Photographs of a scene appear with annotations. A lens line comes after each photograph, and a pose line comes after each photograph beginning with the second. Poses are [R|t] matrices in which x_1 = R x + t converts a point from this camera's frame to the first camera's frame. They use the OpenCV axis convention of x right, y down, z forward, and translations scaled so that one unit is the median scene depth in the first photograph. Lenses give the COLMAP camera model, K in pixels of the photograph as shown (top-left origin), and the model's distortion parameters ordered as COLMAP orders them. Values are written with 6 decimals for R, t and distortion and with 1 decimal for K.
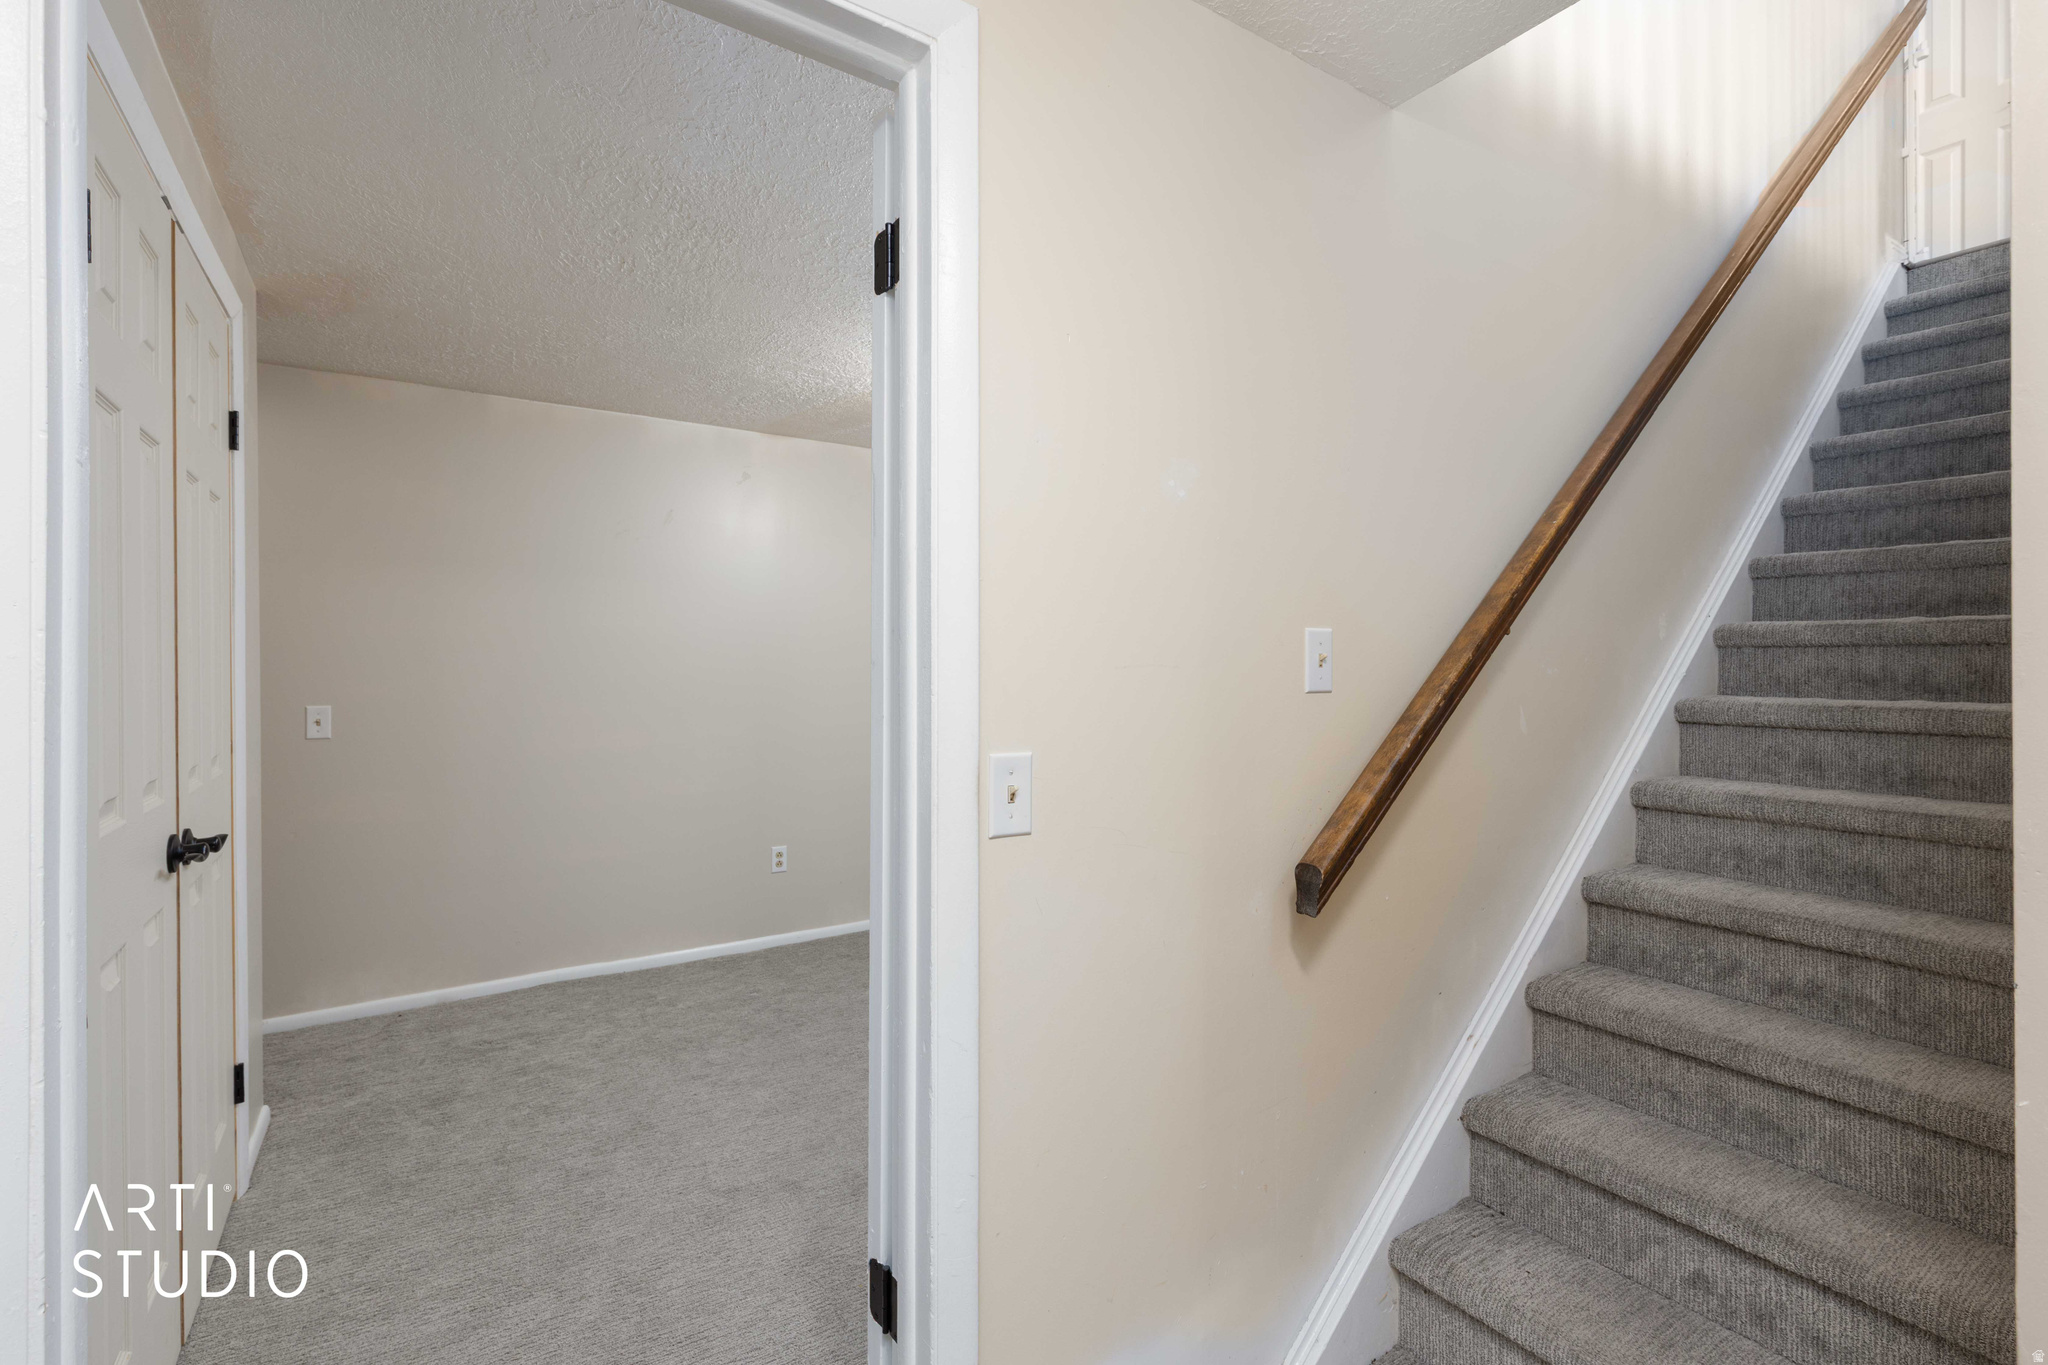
lens RADIAL K [[924.7, 0, 1026.6], [0, 924.7, 674.3], [0, 0, 1]] dist [0.005710, 0.000803]
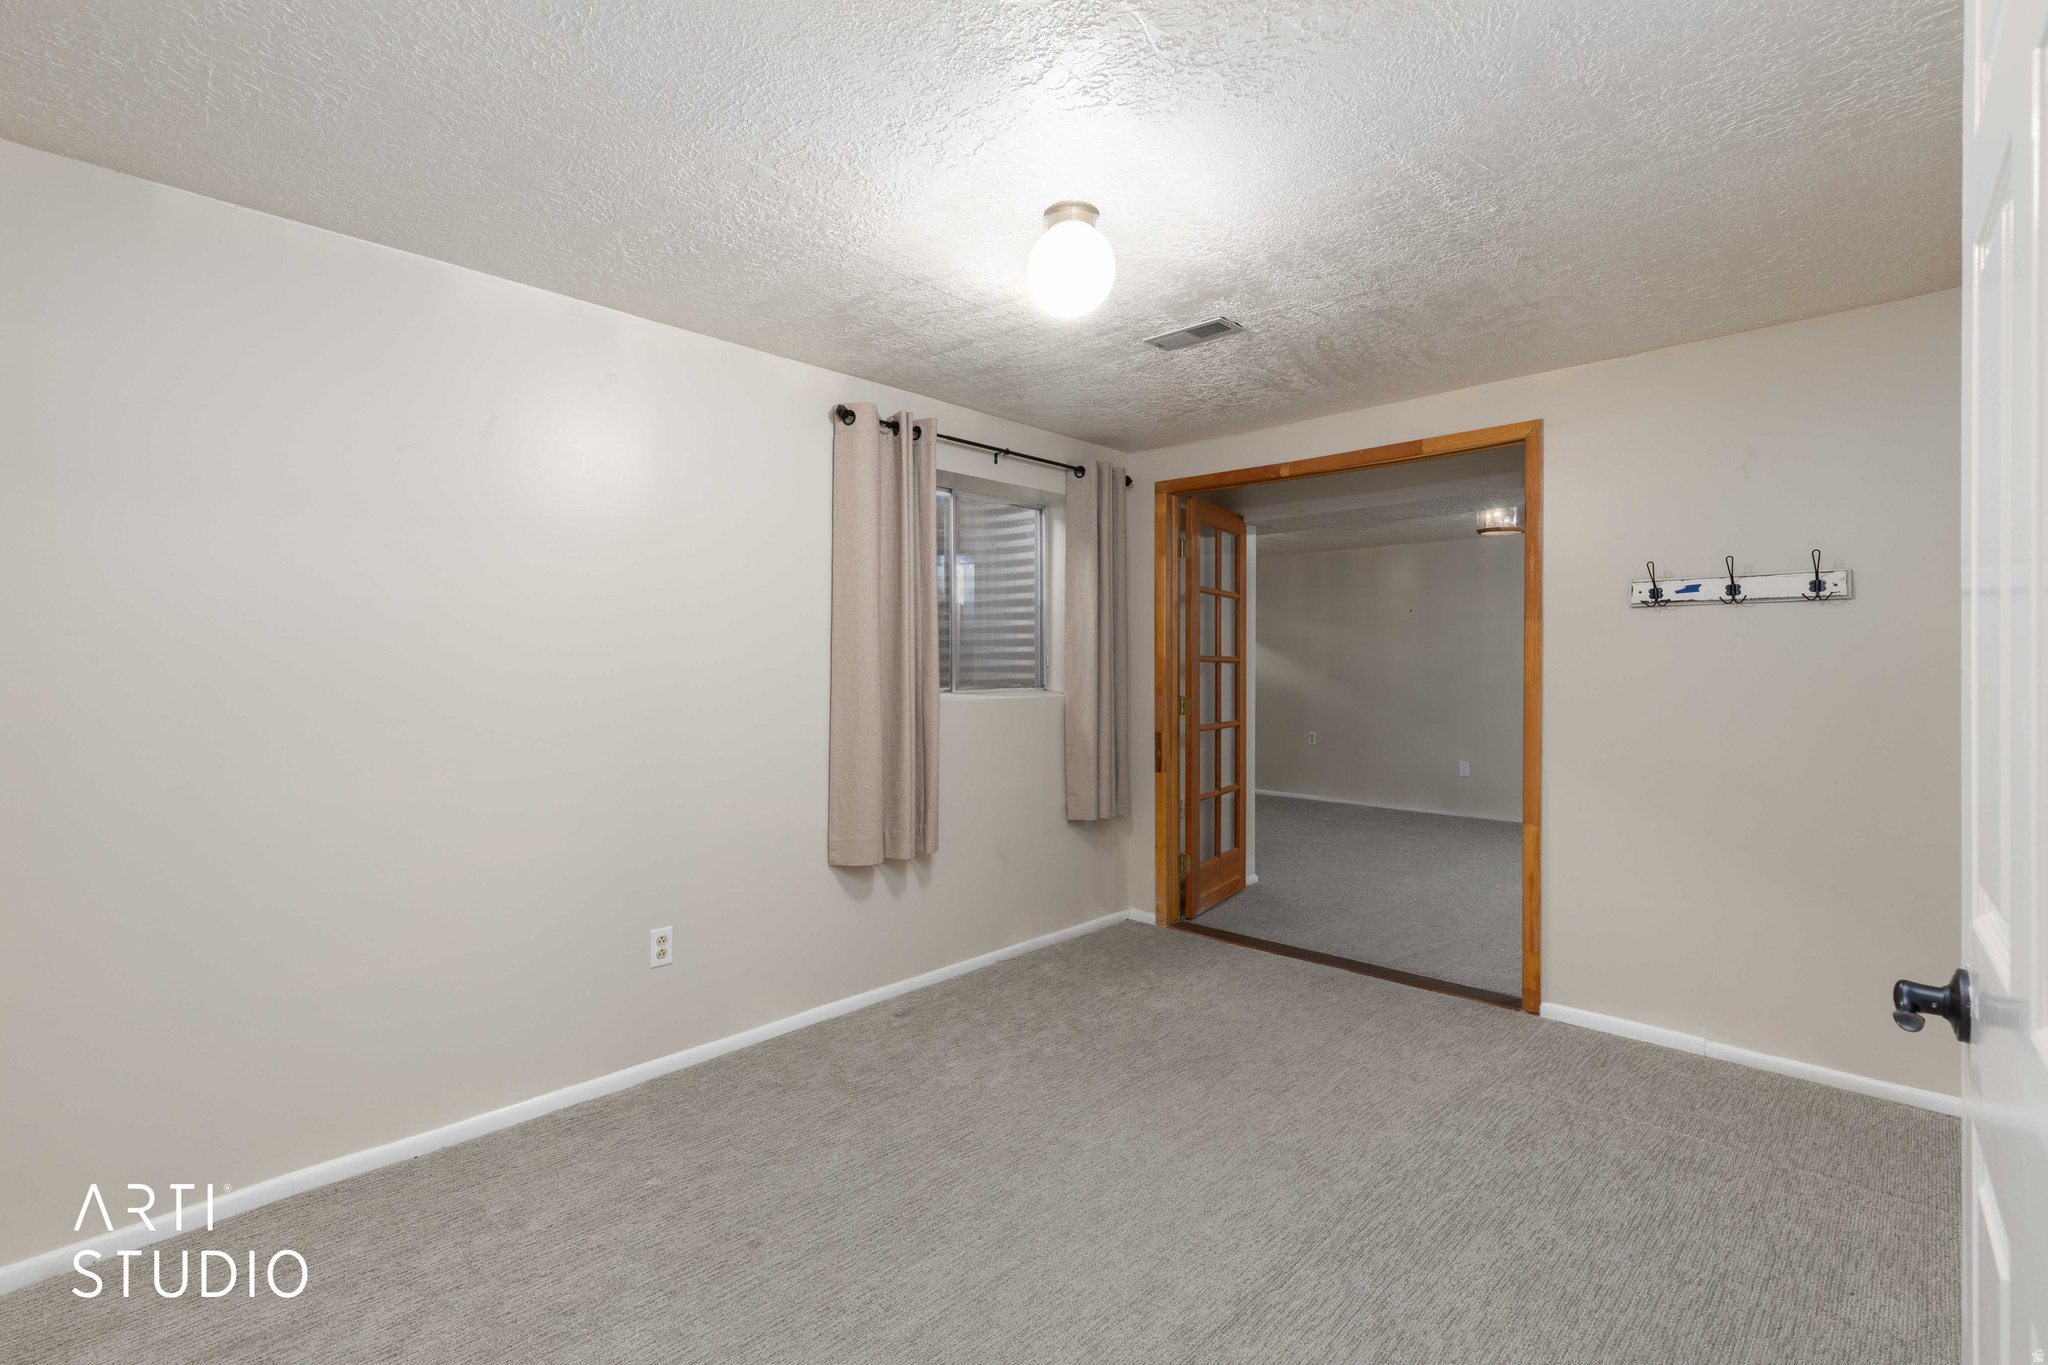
lens RADIAL K [[924.7, 0, 1019.5], [0, 924.7, 677.1], [0, 0, 1]] dist [0.005710, 0.000803]
pose [[0.974221, 0.000354, 0.225596, -0.187999], [-0.000865, 0.999997, 0.002167, -0.000340], [-0.225595, -0.002306, 0.974218, 0.317161]]
